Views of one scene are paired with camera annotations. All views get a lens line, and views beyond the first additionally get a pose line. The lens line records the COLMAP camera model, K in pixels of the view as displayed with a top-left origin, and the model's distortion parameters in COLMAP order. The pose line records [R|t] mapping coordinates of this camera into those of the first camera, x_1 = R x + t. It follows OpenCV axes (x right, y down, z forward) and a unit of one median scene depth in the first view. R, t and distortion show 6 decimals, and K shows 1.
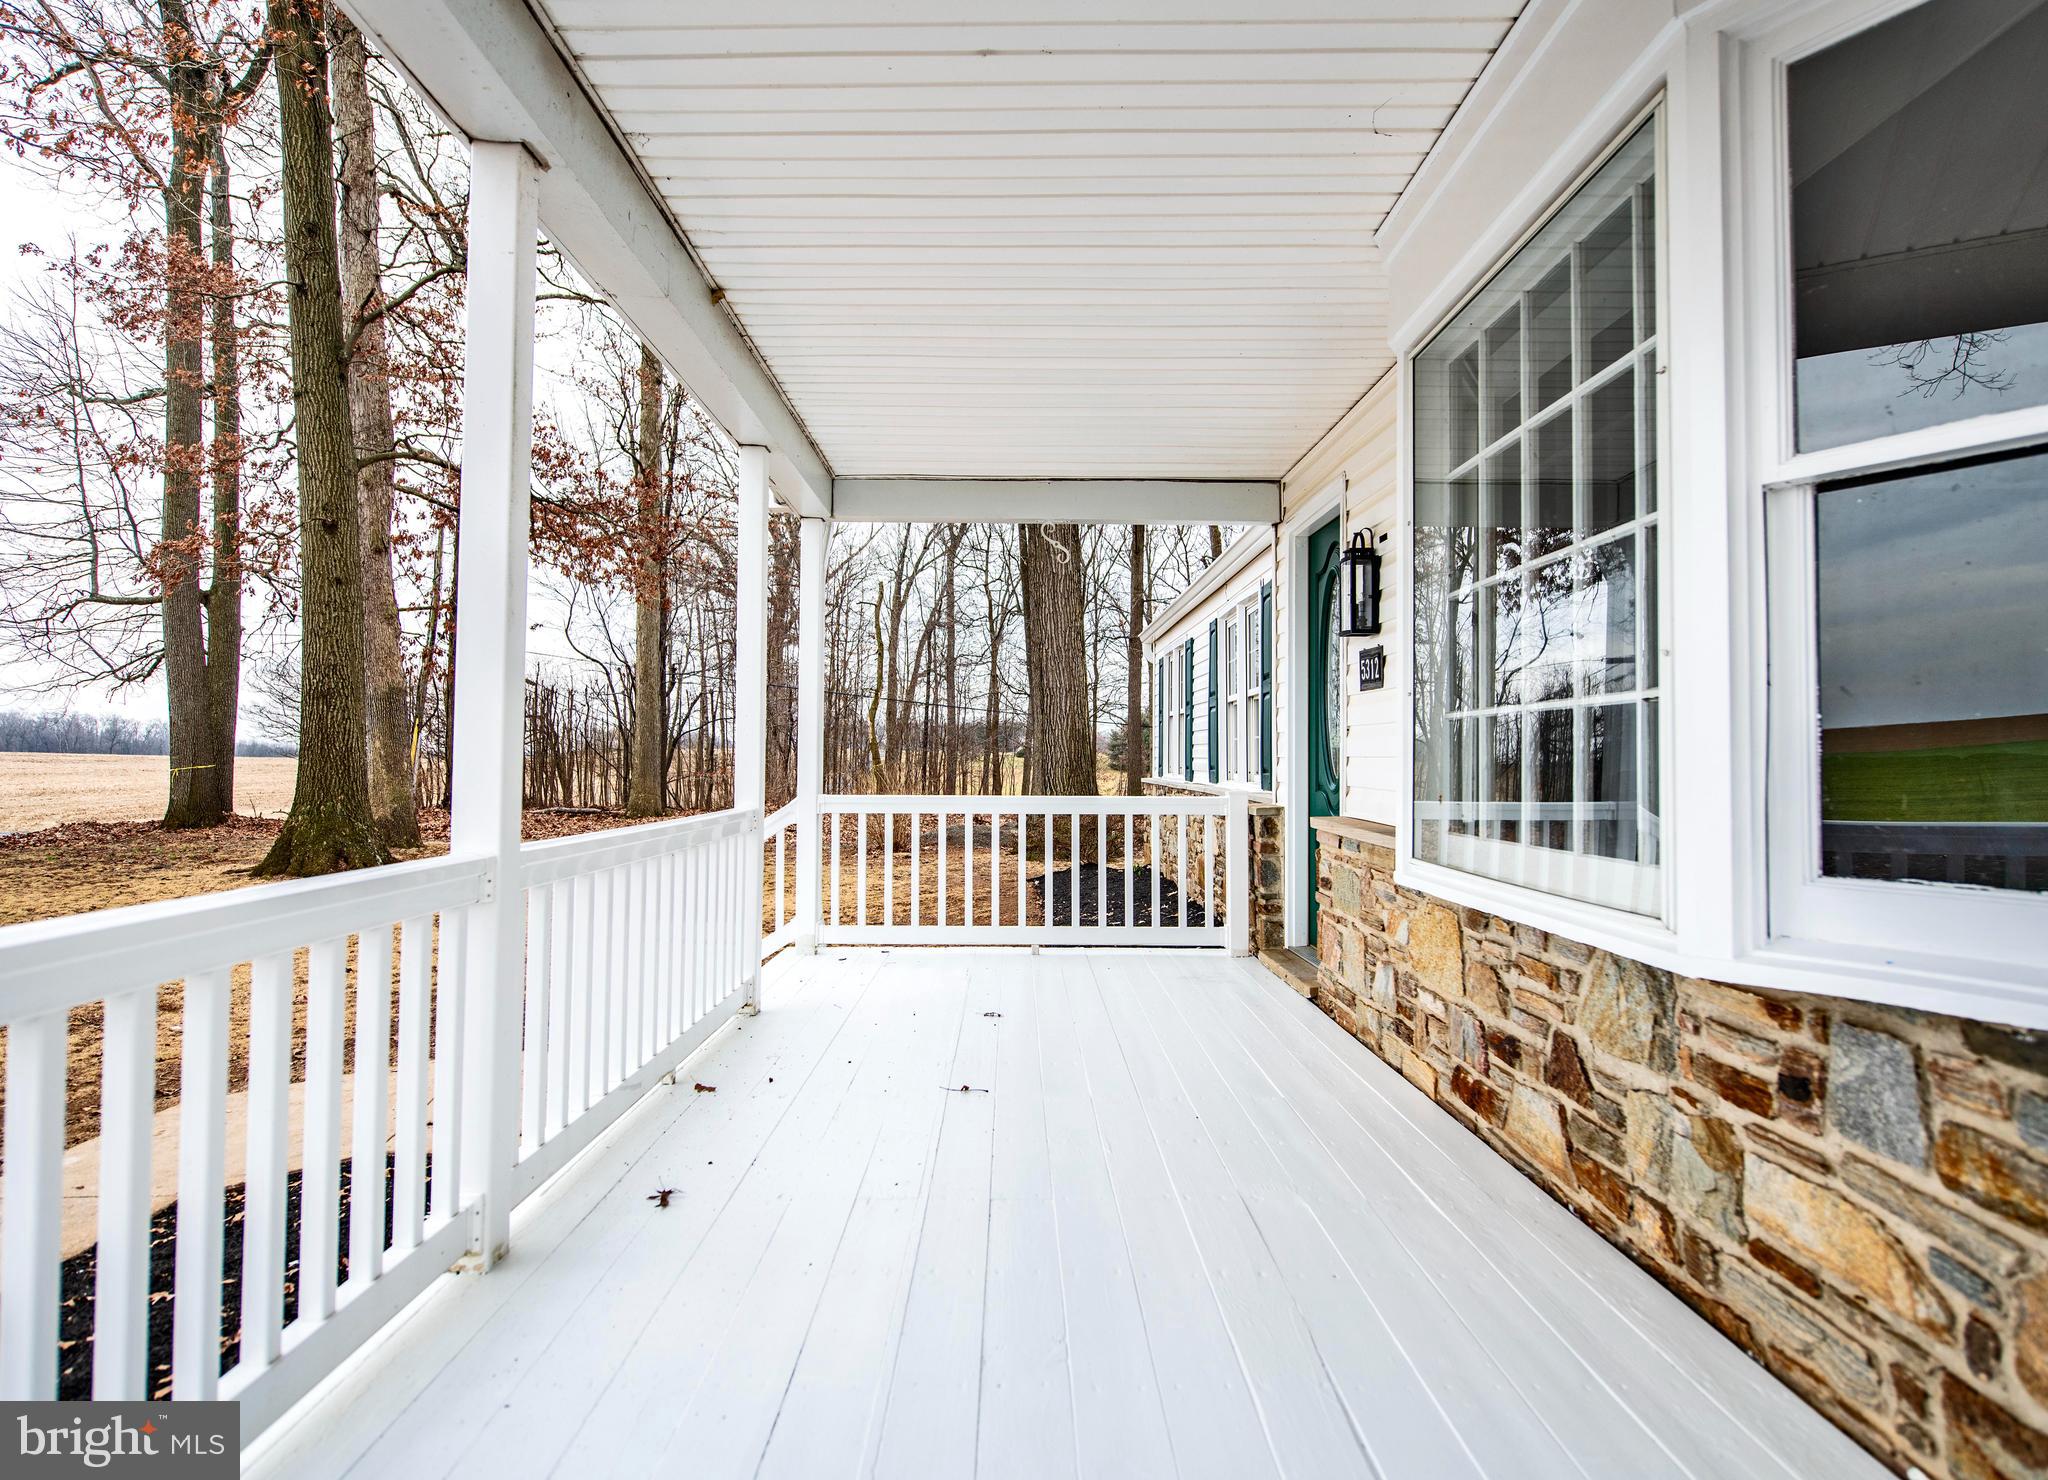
lens RADIAL K [[1191.1, 0, 1022.5], [0, 1191.1, 729.5], [0, 0, 1]] dist [-0.000204, -0.004360]
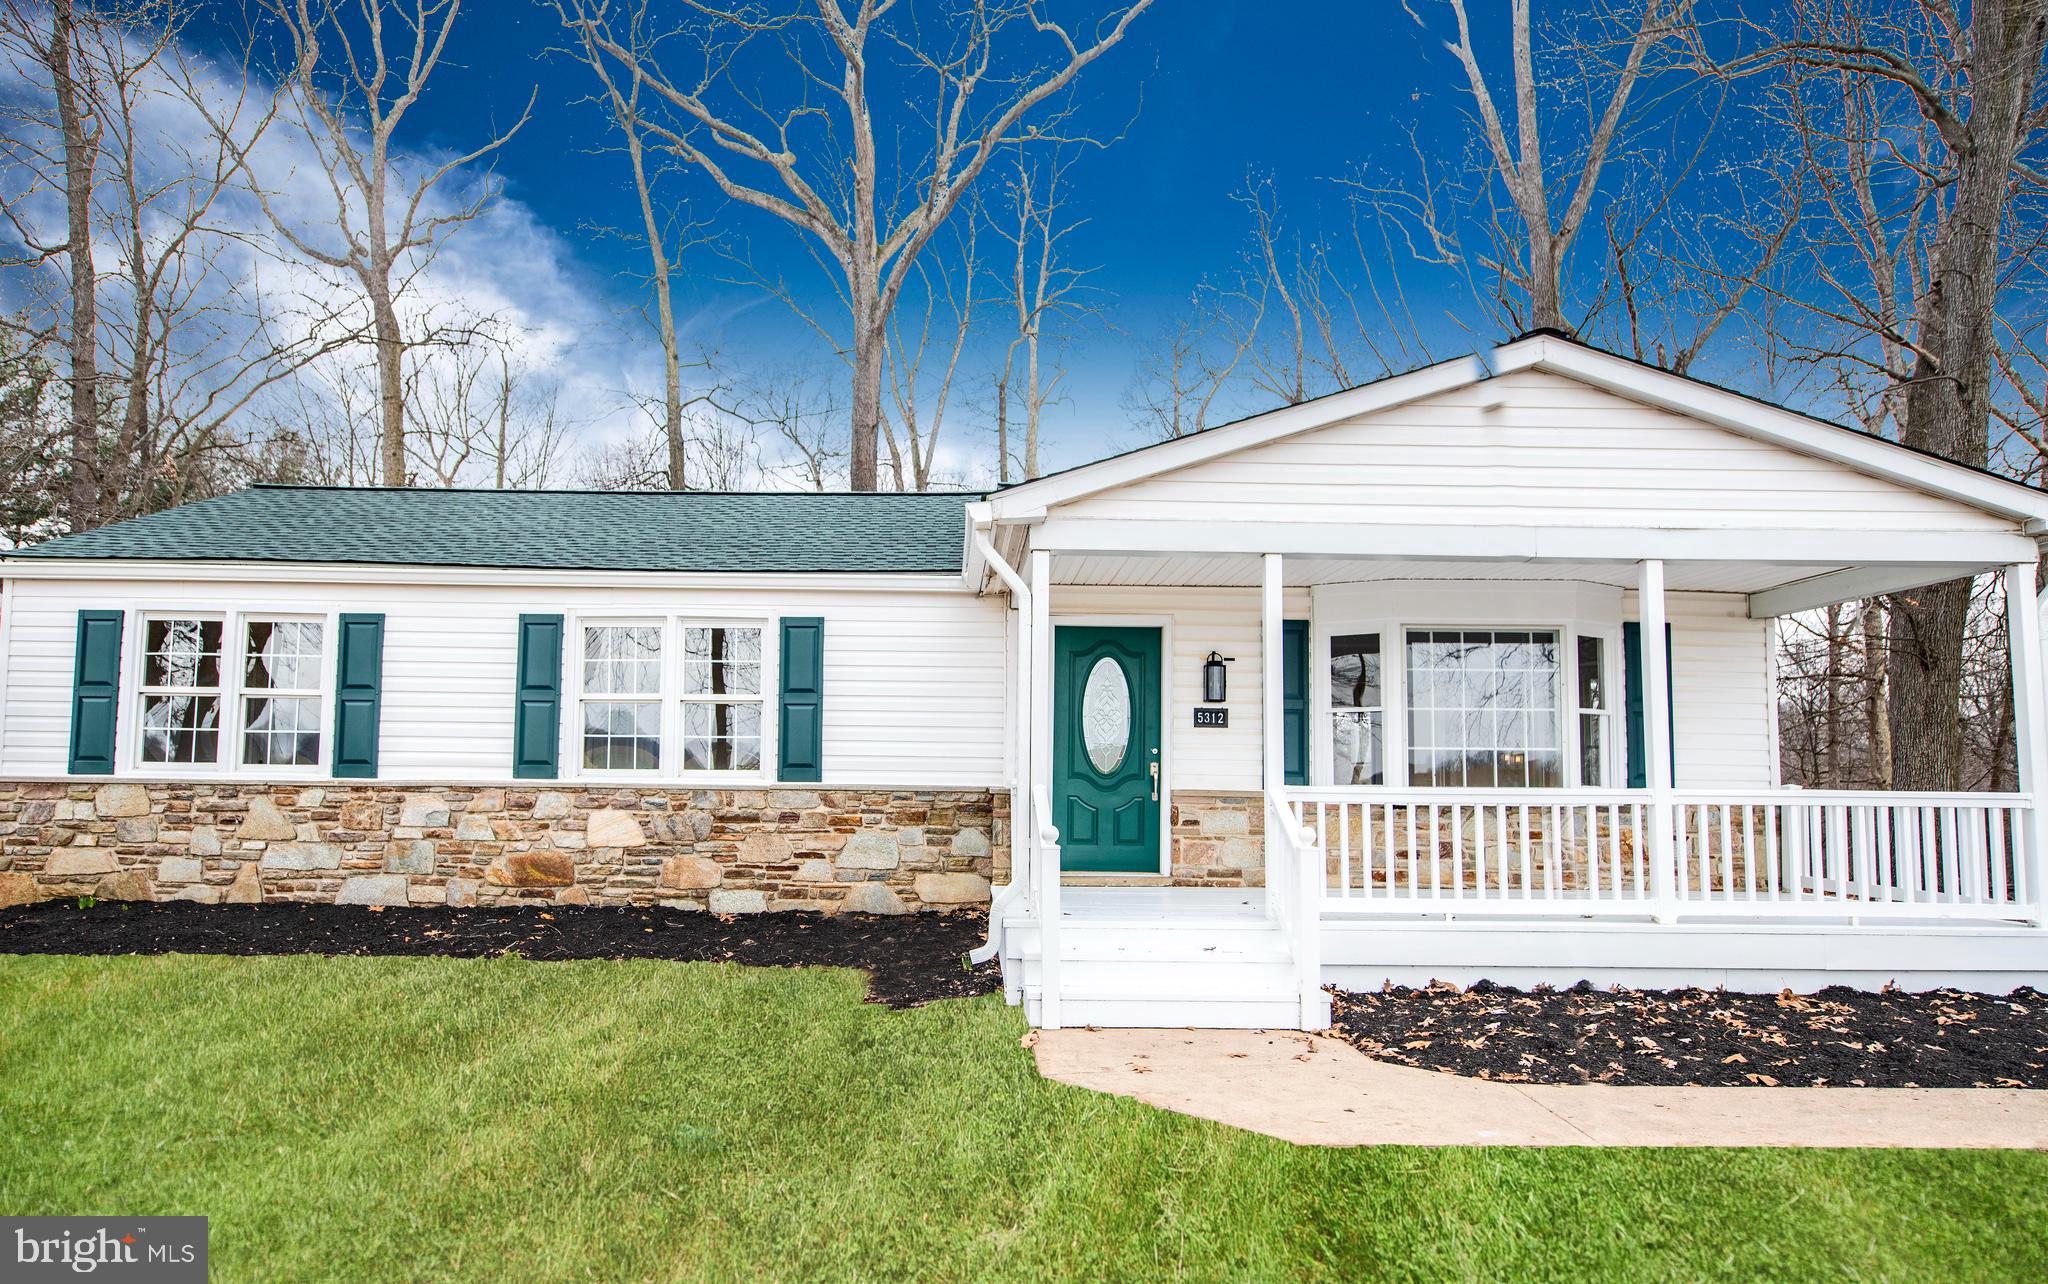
lens RADIAL K [[1235.3, 0, 956.8], [0, 1235.3, 692.0], [0, 0, 1]] dist [-0.002439, -0.002854]
pose [[-0.006446, 0.071647, 0.997409, -2.913640], [-0.035967, 0.996768, -0.071833, 0.117684], [-0.999332, -0.036337, -0.003849, 2.259851]]
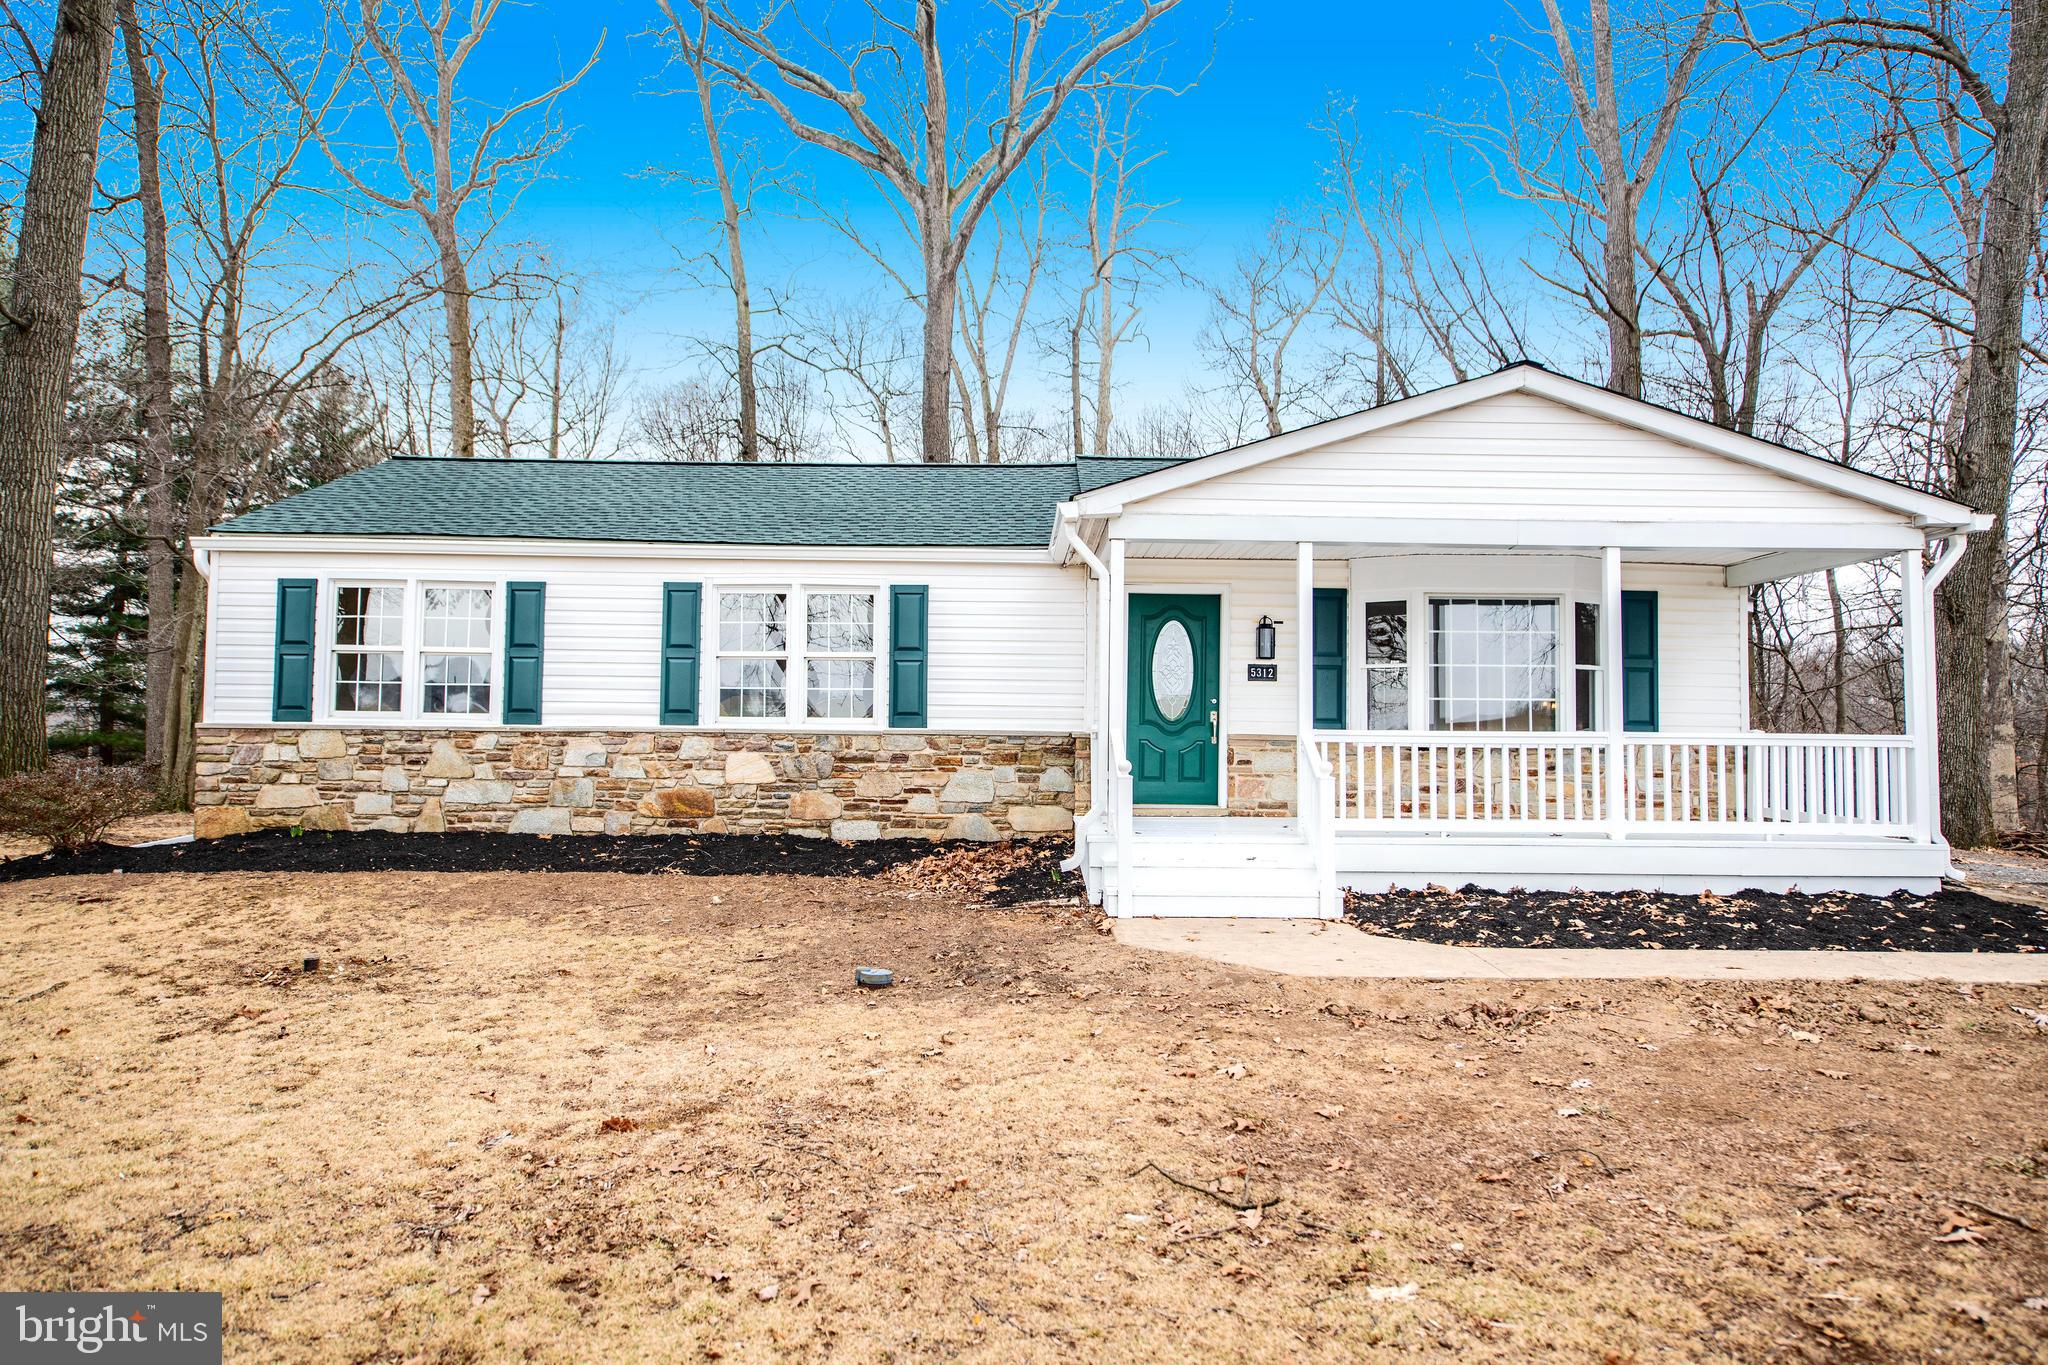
lens RADIAL K [[1331.3, 0, 1031.7], [0, 1331.3, 666.5], [0, 0, 1]] dist [-0.001826, 0.003051]
pose [[-0.013895, 0.048859, 0.998709, -3.768406], [-0.035671, 0.998145, -0.049327, 0.136234], [-0.999267, -0.036310, -0.012126, 2.336222]]
